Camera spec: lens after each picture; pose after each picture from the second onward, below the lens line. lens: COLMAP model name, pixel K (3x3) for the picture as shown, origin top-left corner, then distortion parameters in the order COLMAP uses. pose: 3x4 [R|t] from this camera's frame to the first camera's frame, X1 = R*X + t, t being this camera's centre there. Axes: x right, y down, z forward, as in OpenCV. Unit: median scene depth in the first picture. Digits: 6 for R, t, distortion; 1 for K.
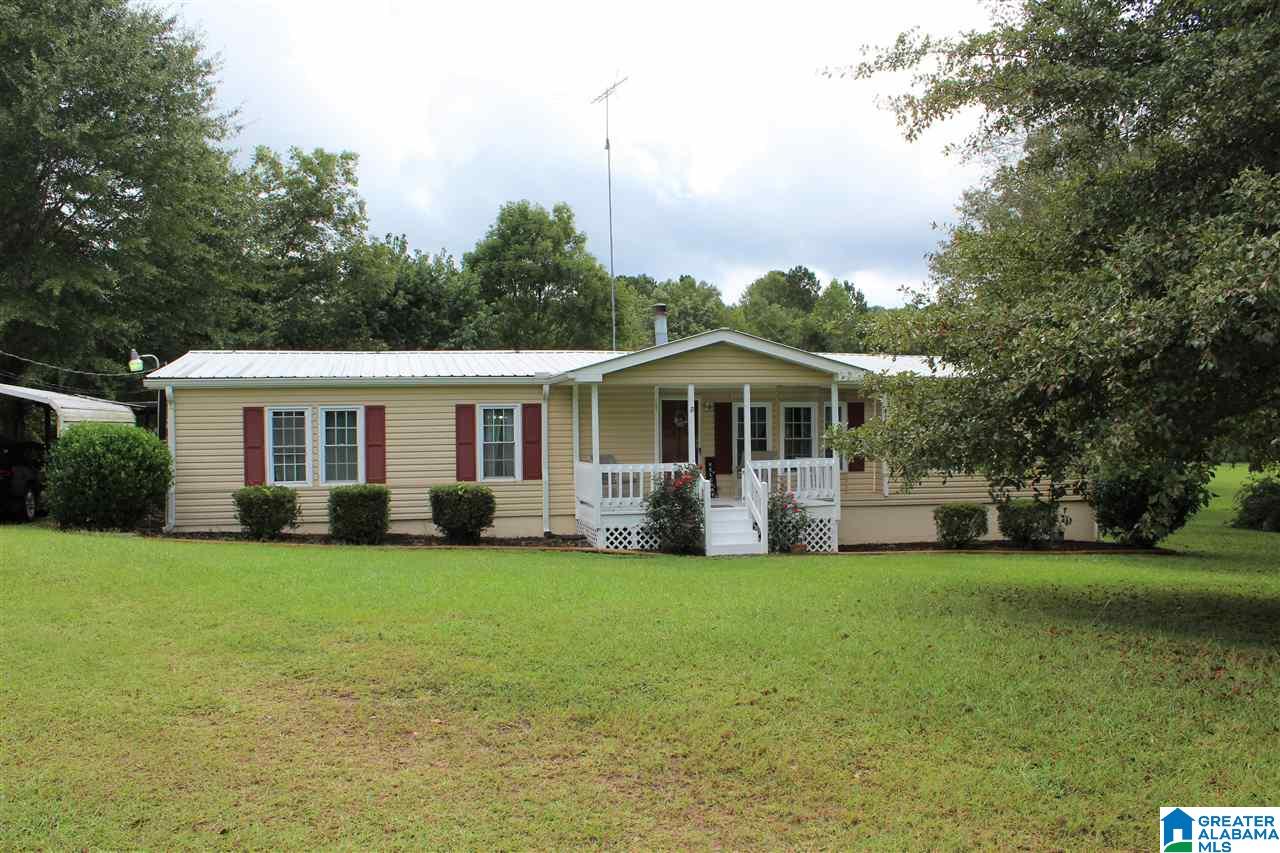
lens RADIAL K [[1063.6, 0, 636.2], [0, 1063.6, 434.7], [0, 0, 1]] dist [-0.167697, 0.141611]
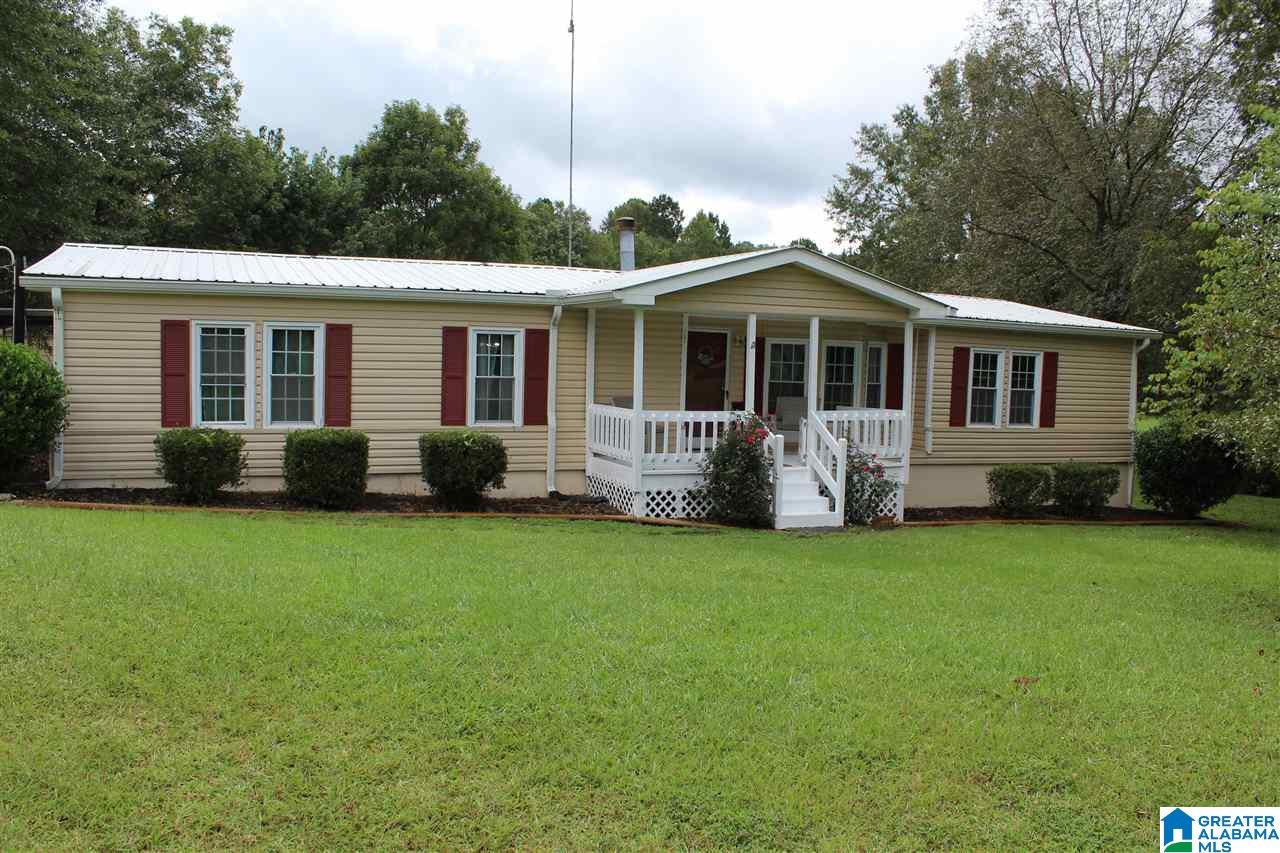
lens RADIAL K [[1063.6, 0, 639.2], [0, 1063.6, 436.9], [0, 0, 1]] dist [-0.167697, 0.141611]
pose [[0.986095, 0.025161, 0.164265, -0.151389], [-0.036482, 0.997135, 0.066270, -0.004302], [-0.162127, -0.071341, 0.984188, 0.206132]]
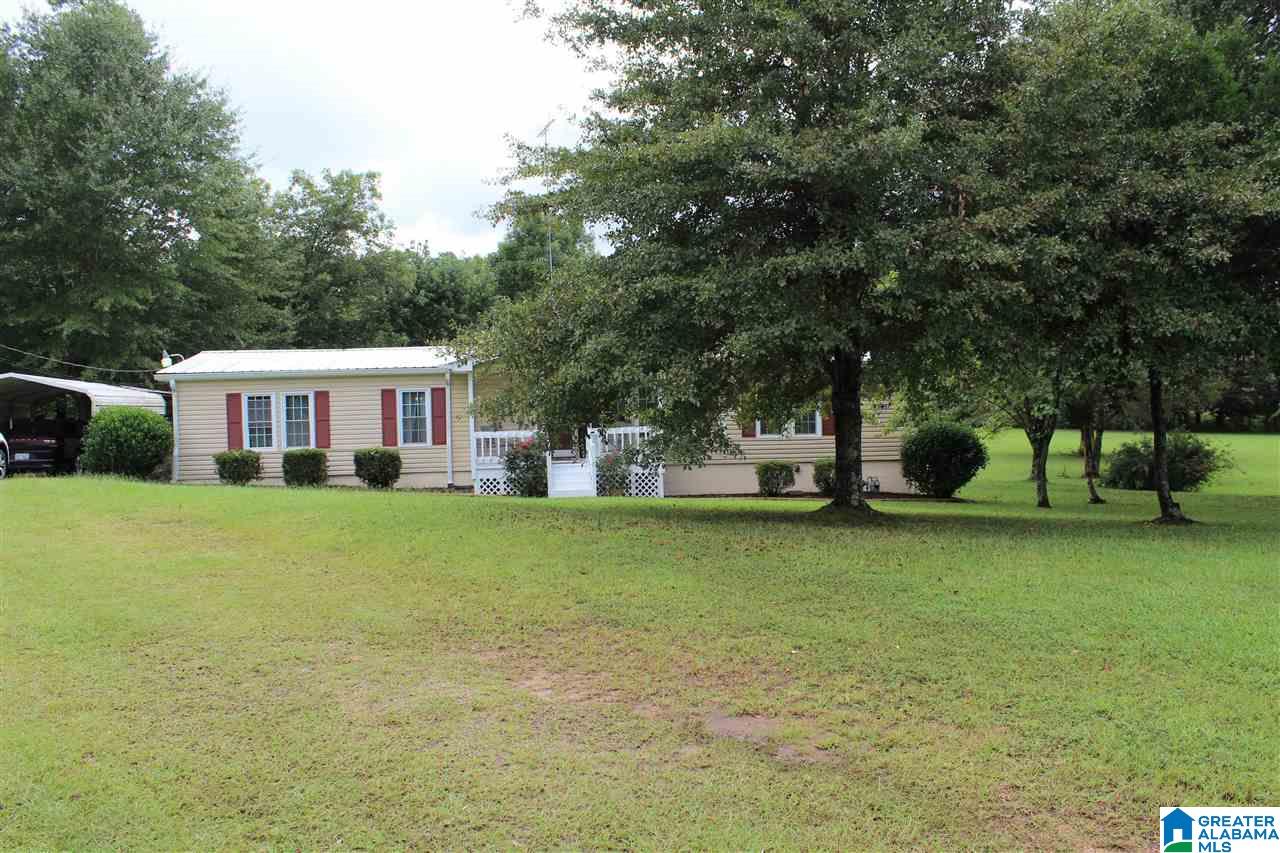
lens RADIAL K [[1063.6, 0, 636.2], [0, 1063.6, 428.4], [0, 0, 1]] dist [-0.167697, 0.141611]
pose [[0.995770, -0.010608, -0.091266, 0.269372], [0.011627, 0.999876, 0.010643, 0.010535], [0.091142, -0.011659, 0.995770, -0.298894]]
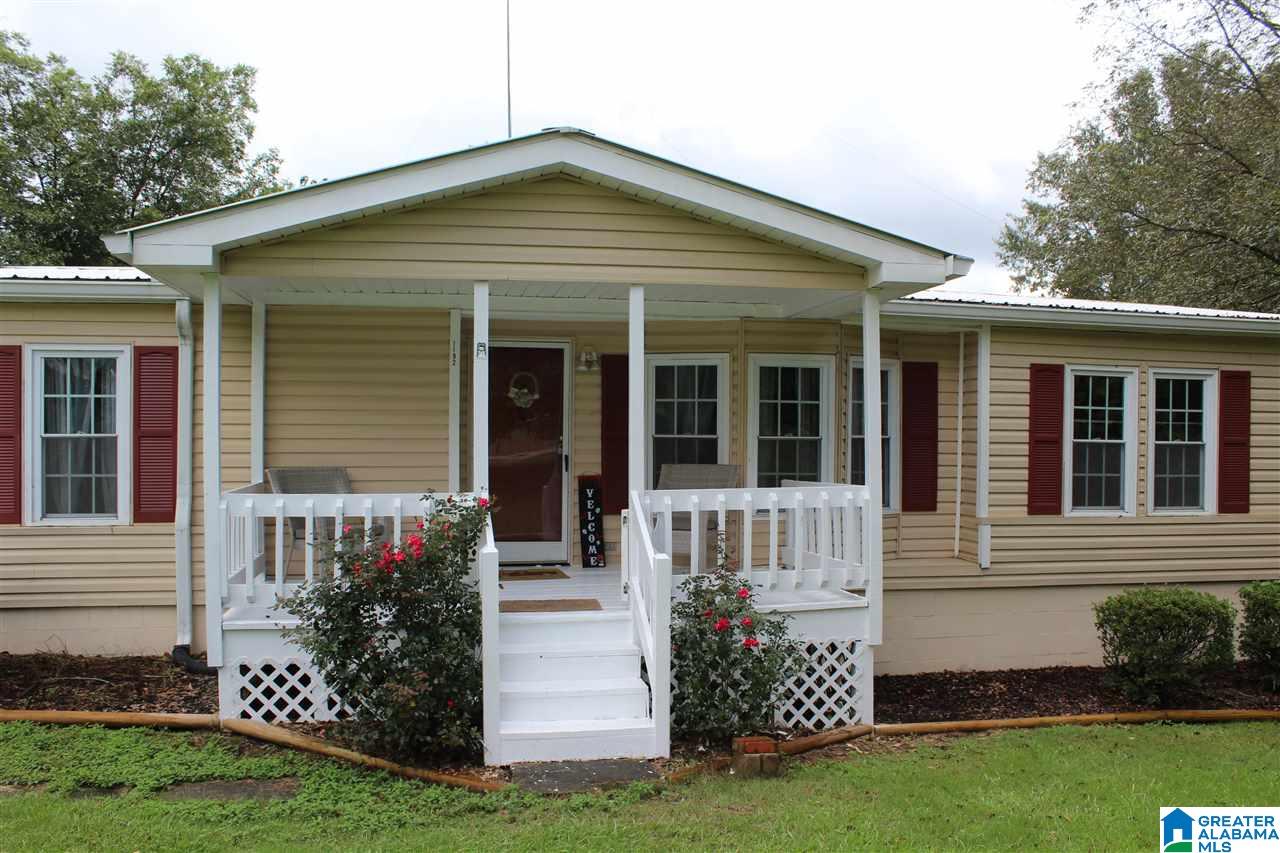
lens RADIAL K [[1063.6, 0, 633.5], [0, 1063.6, 439.5], [0, 0, 1]] dist [-0.167697, 0.141611]
pose [[0.998878, 0.014466, -0.045098, 0.114683], [-0.014661, 0.999885, -0.003996, 0.007619], [0.045035, 0.004653, 0.998975, 0.590417]]
